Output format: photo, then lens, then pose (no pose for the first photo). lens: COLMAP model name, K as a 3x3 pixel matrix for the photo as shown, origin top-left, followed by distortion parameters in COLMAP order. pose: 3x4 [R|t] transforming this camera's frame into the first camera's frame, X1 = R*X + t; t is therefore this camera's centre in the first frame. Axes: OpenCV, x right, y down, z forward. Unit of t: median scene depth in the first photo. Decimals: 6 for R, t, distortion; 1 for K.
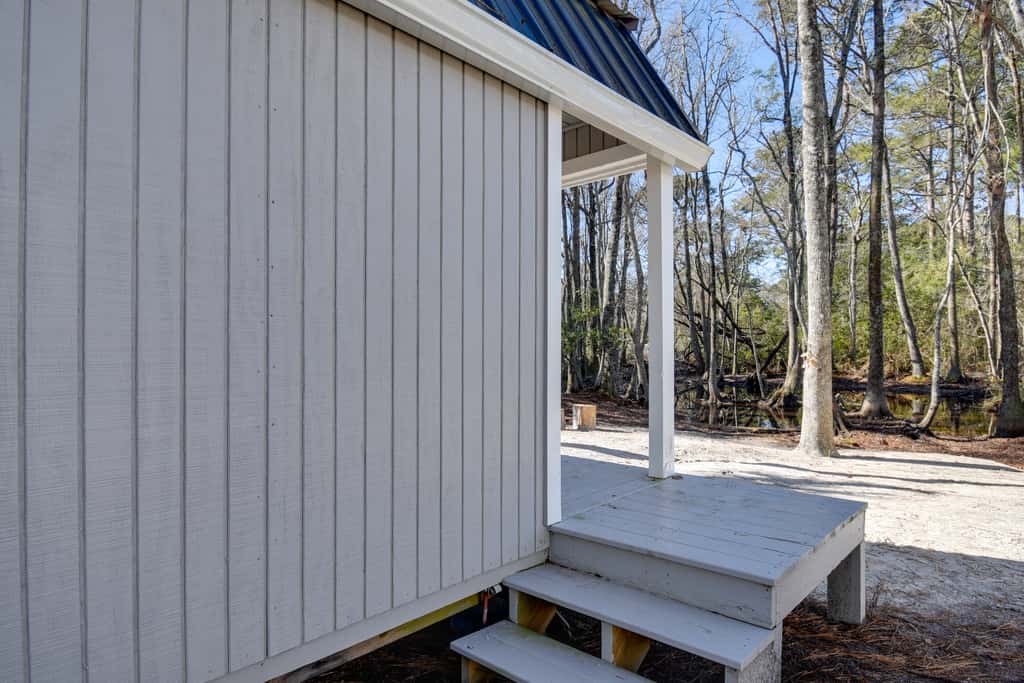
lens RADIAL K [[566.1, 0, 511.3], [0, 566.1, 346.9], [0, 0, 1]] dist [-0.000266, -0.000251]
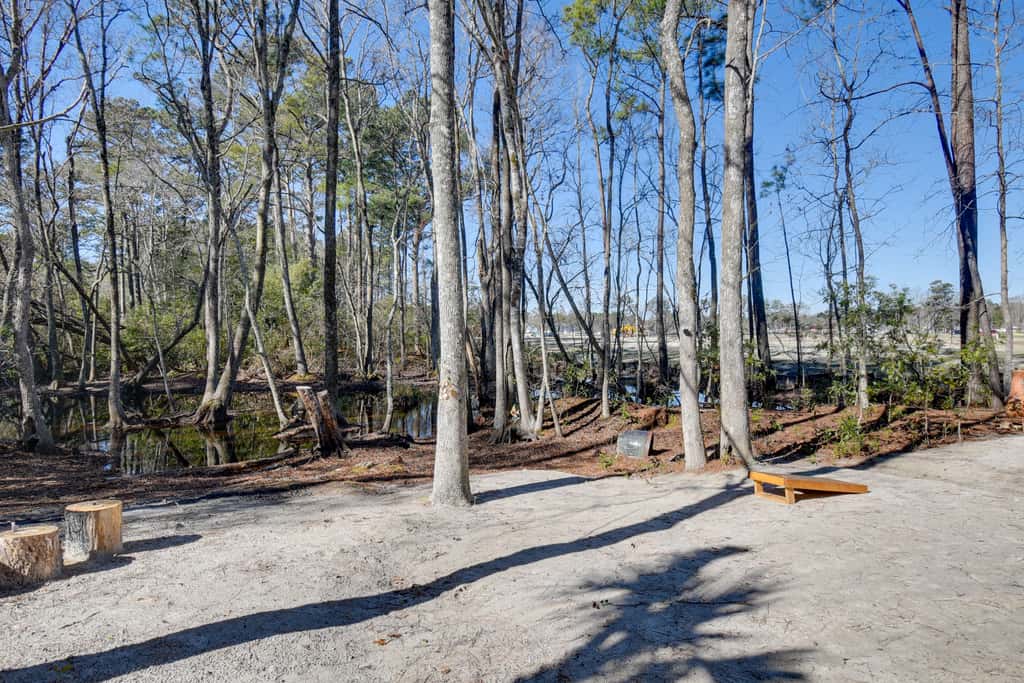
lens RADIAL K [[566.1, 0, 512.2], [0, 566.1, 344.4], [0, 0, 1]] dist [-0.000266, -0.000251]
pose [[0.470234, 0.003603, 0.882534, -0.056417], [-0.010367, 0.999945, 0.001442, -0.016560], [-0.882481, -0.009827, 0.470246, 0.204056]]
